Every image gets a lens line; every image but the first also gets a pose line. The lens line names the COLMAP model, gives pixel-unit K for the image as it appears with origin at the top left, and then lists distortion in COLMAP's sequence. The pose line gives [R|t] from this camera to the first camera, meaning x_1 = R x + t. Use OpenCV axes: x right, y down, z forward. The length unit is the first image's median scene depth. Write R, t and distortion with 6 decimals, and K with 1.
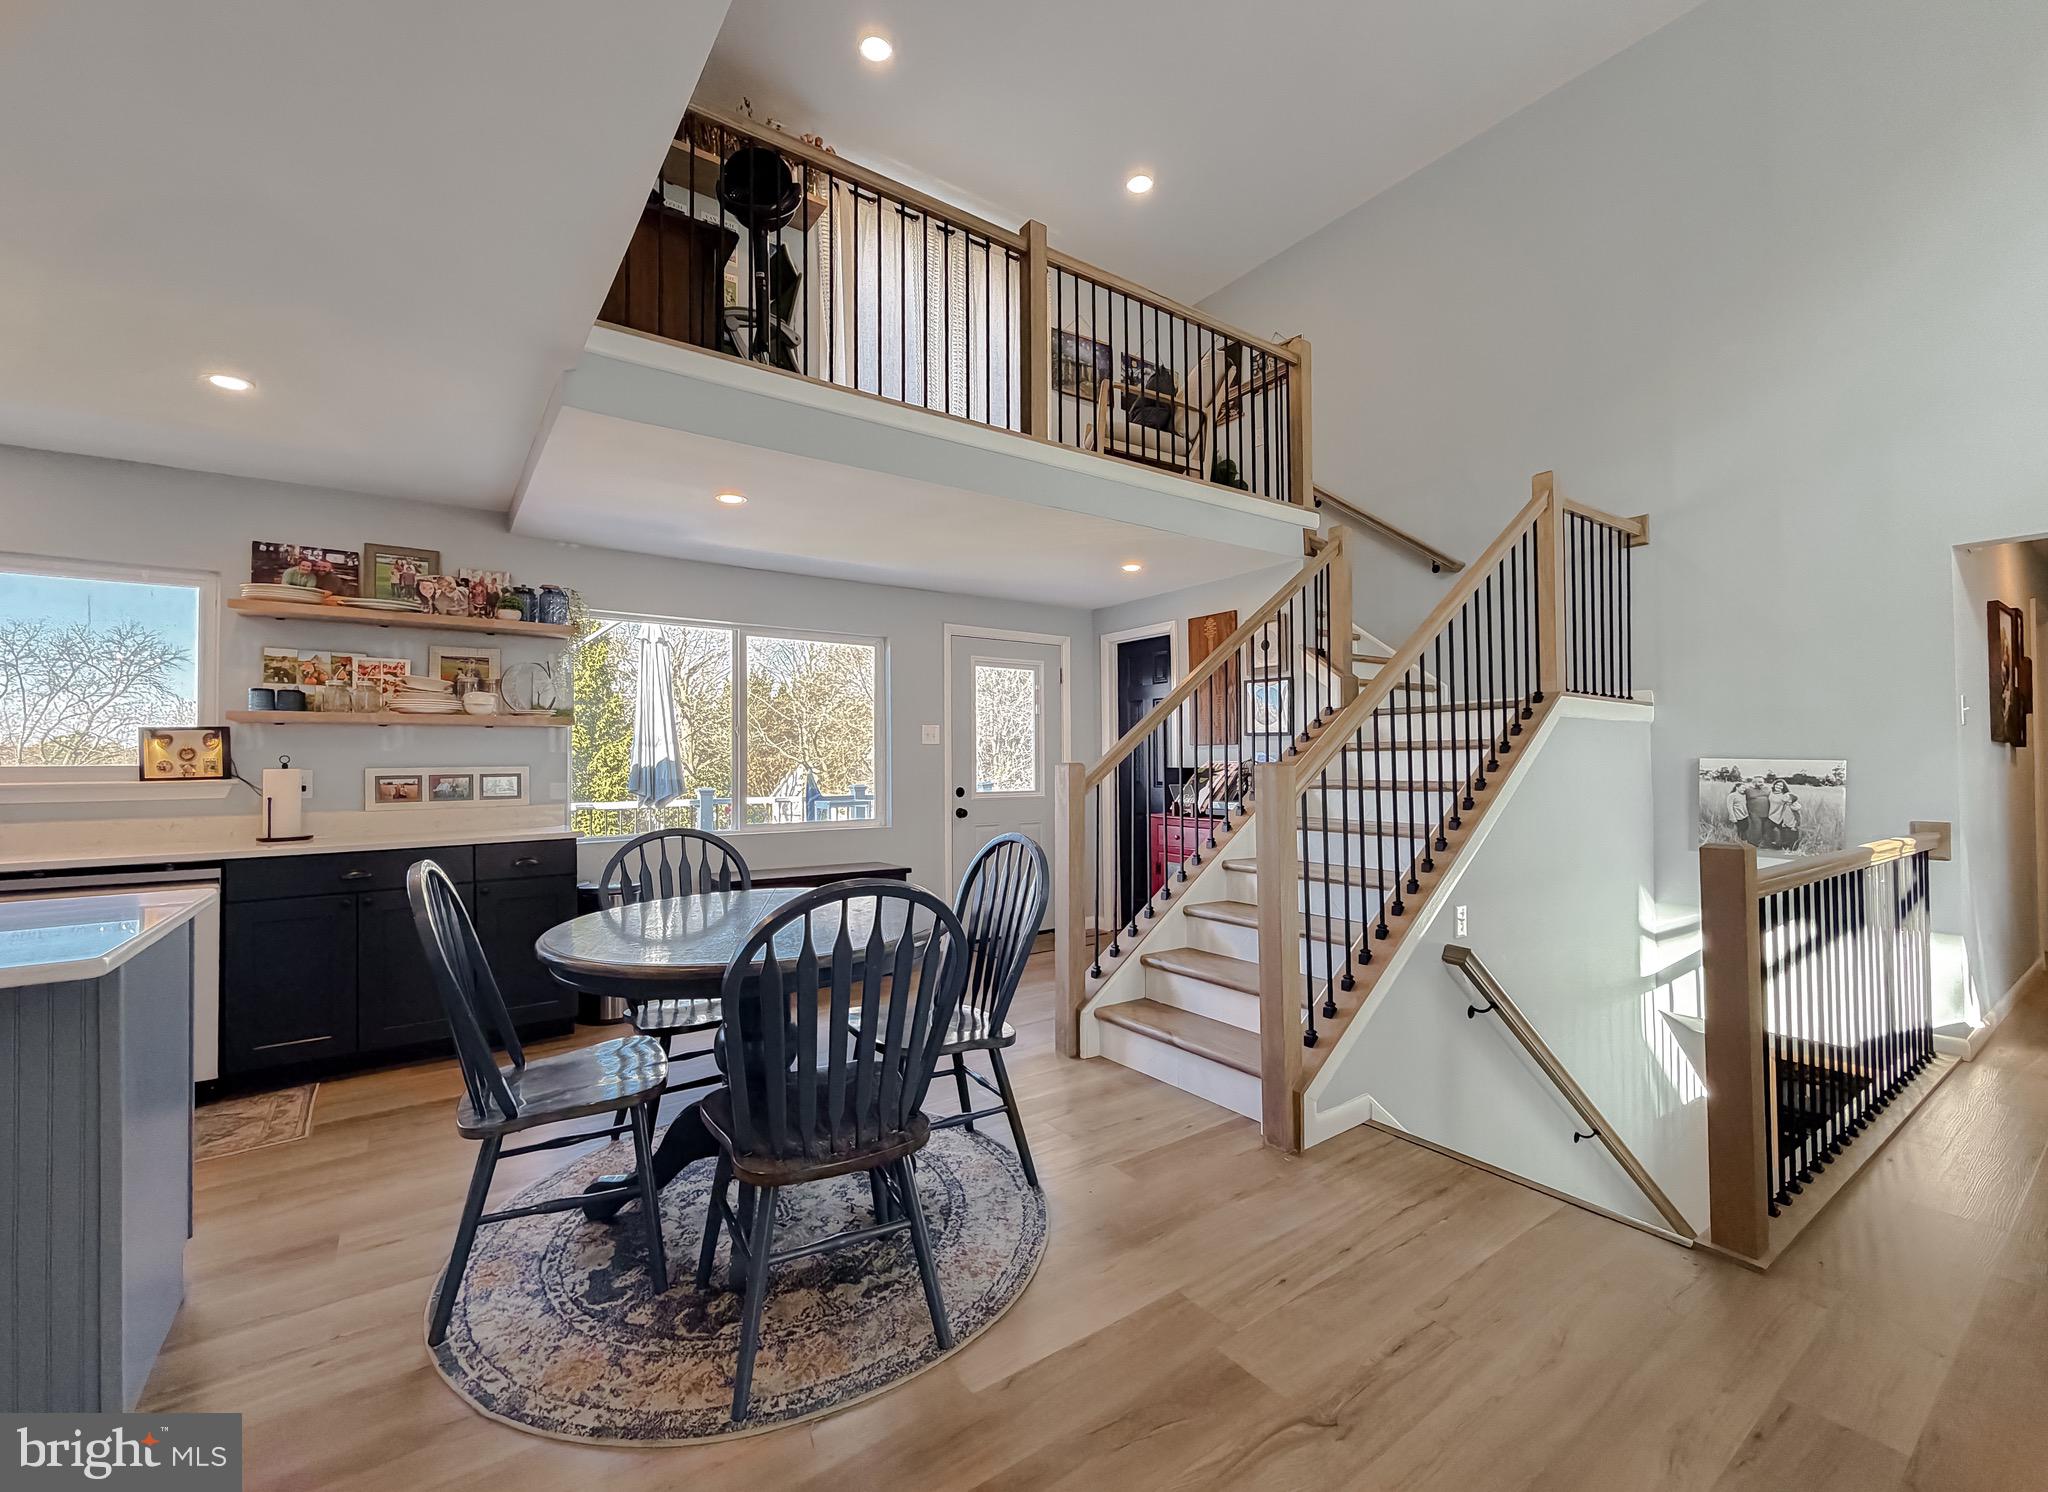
lens RADIAL K [[850.6, 0, 1023.4], [0, 850.6, 746.7], [0, 0, 1]] dist [-0.001242, -0.001385]
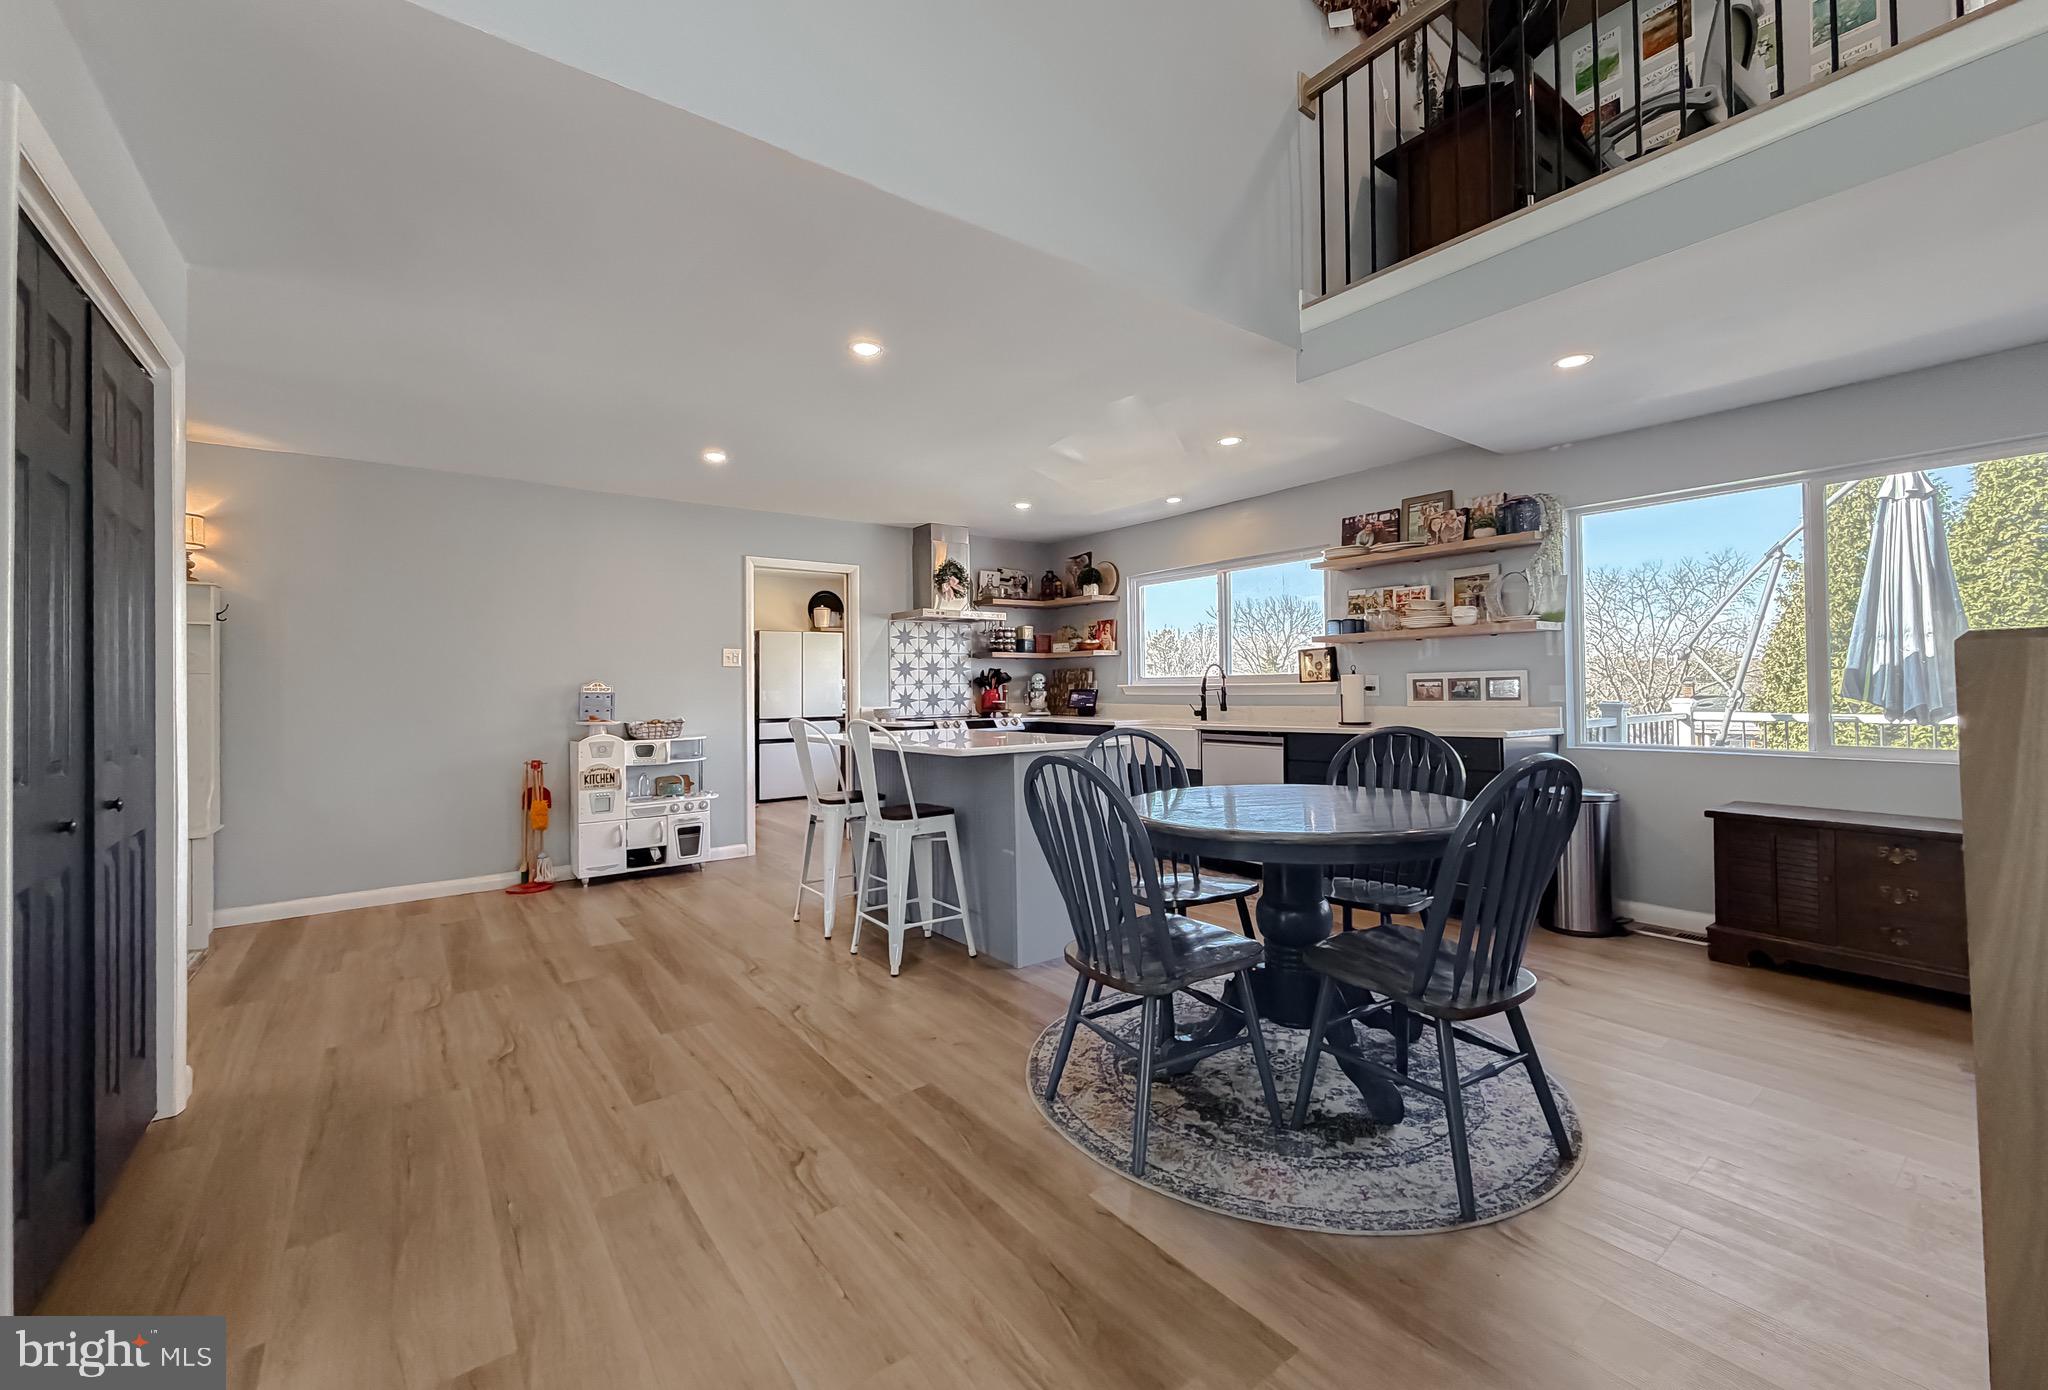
lens RADIAL K [[826.2, 0, 1019.9], [0, 826.2, 670.0], [0, 0, 1]] dist [0.004121, -0.000392]
pose [[0.021827, -0.015500, -0.999642, 0.461826], [0.032785, 0.999353, -0.014780, 0.018817], [0.999224, -0.032450, 0.022321, 0.377675]]
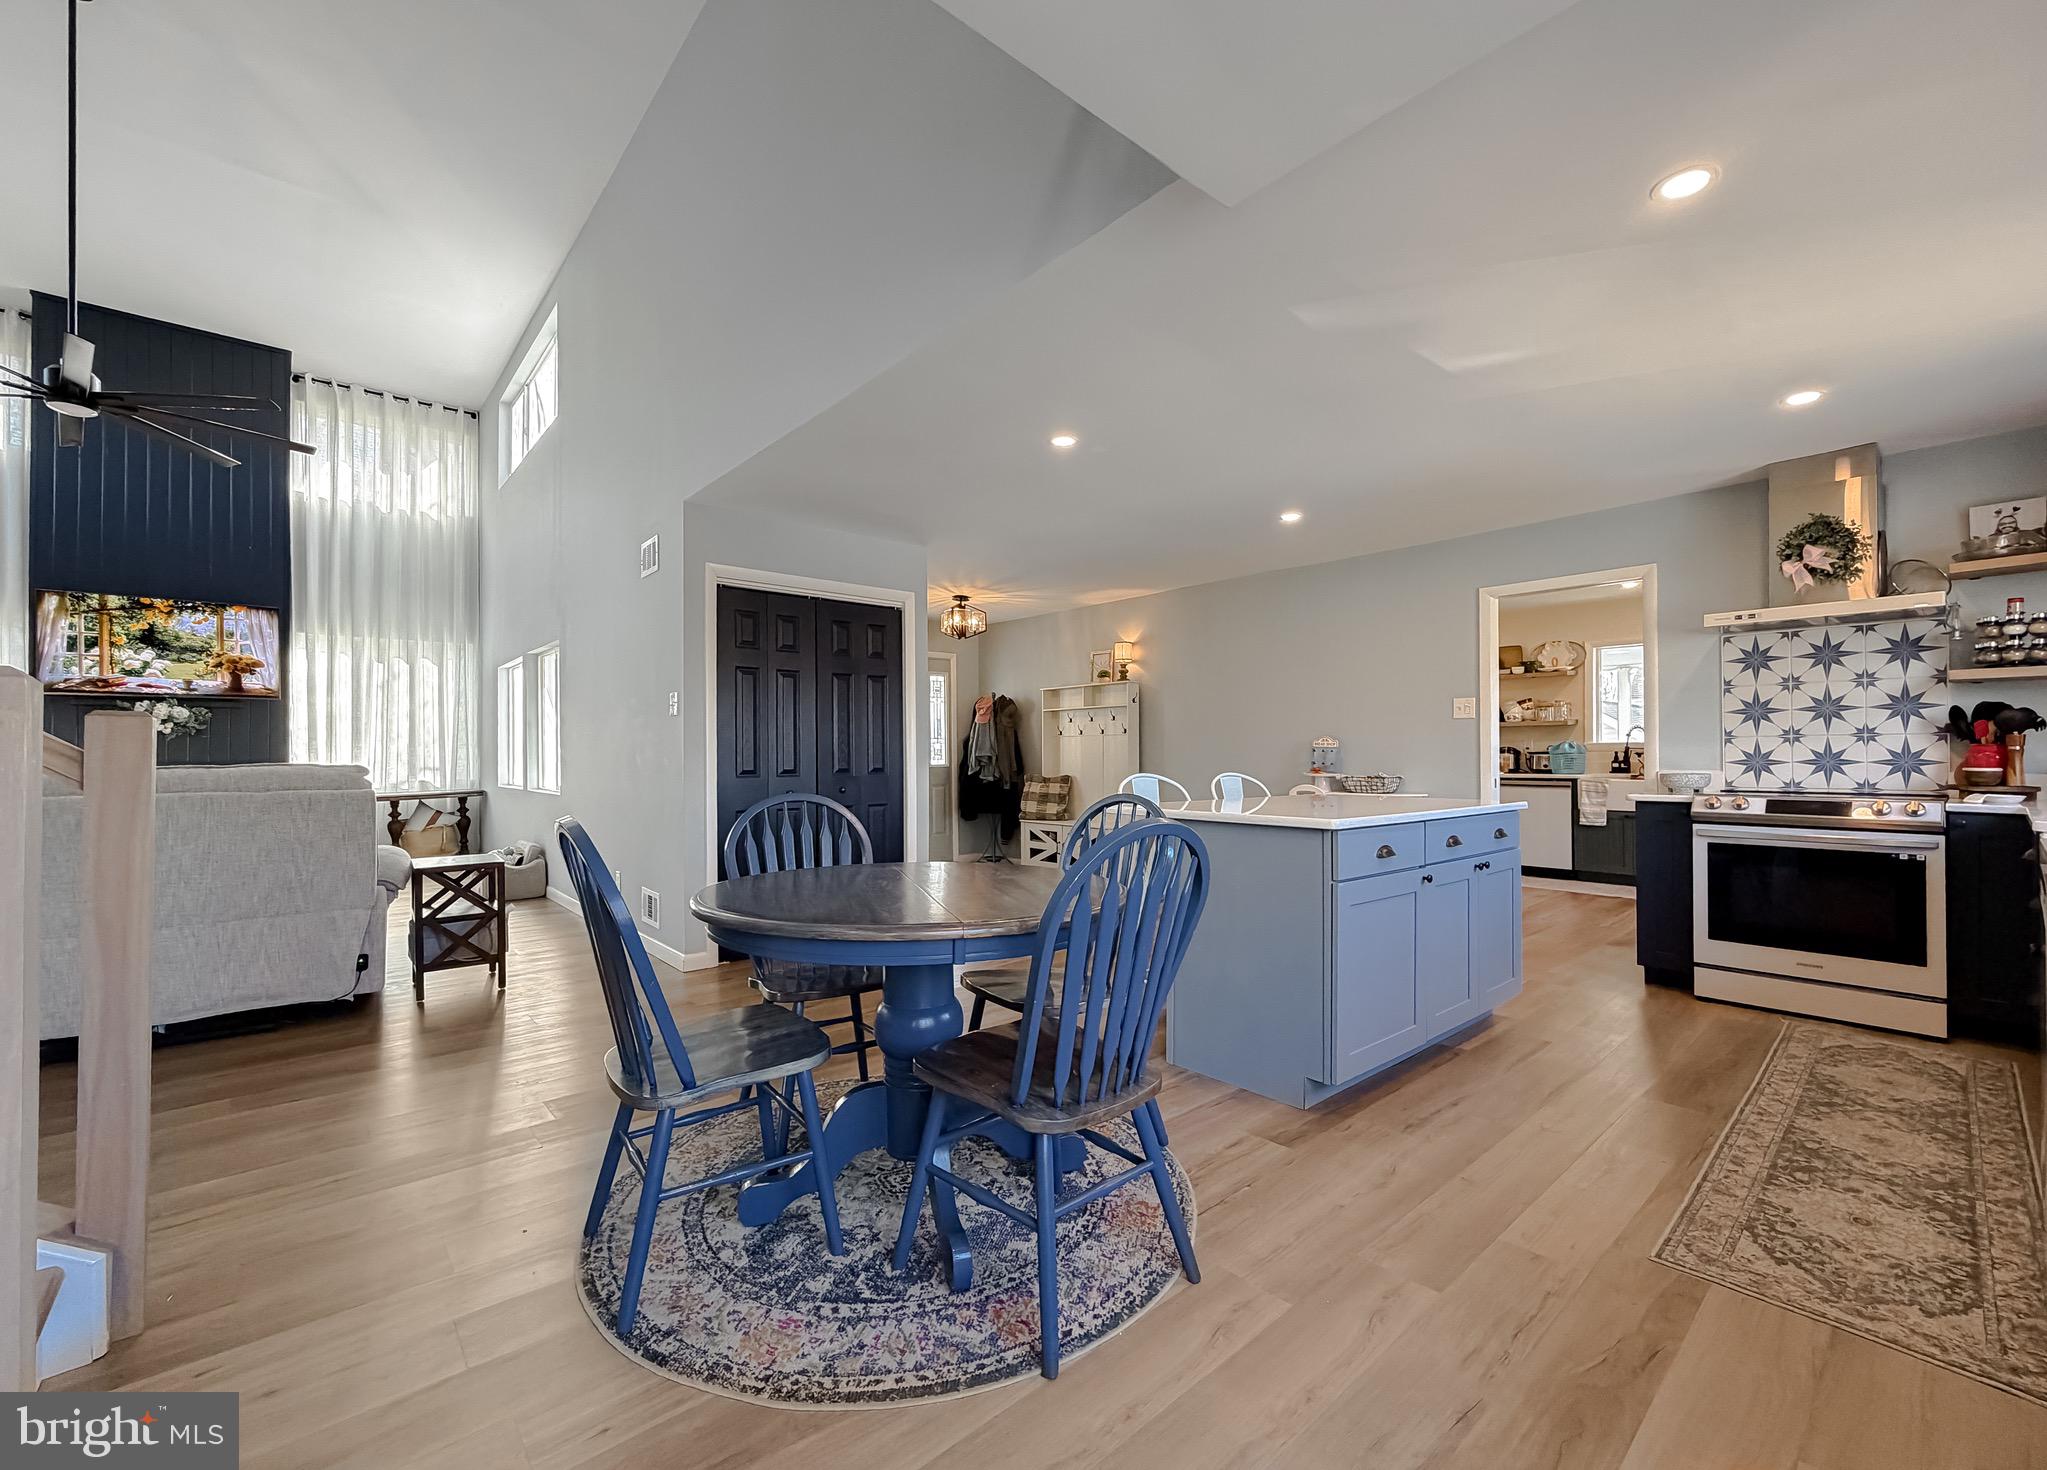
lens RADIAL K [[844.9, 0, 1009.2], [0, 844.9, 742.1], [0, 0, 1]] dist [0.001412, -0.001926]
pose [[-0.996609, 0.008583, -0.081836, -0.202254], [0.011430, 0.999343, -0.034389, 0.048514], [0.081487, -0.035207, -0.996052, 1.156718]]
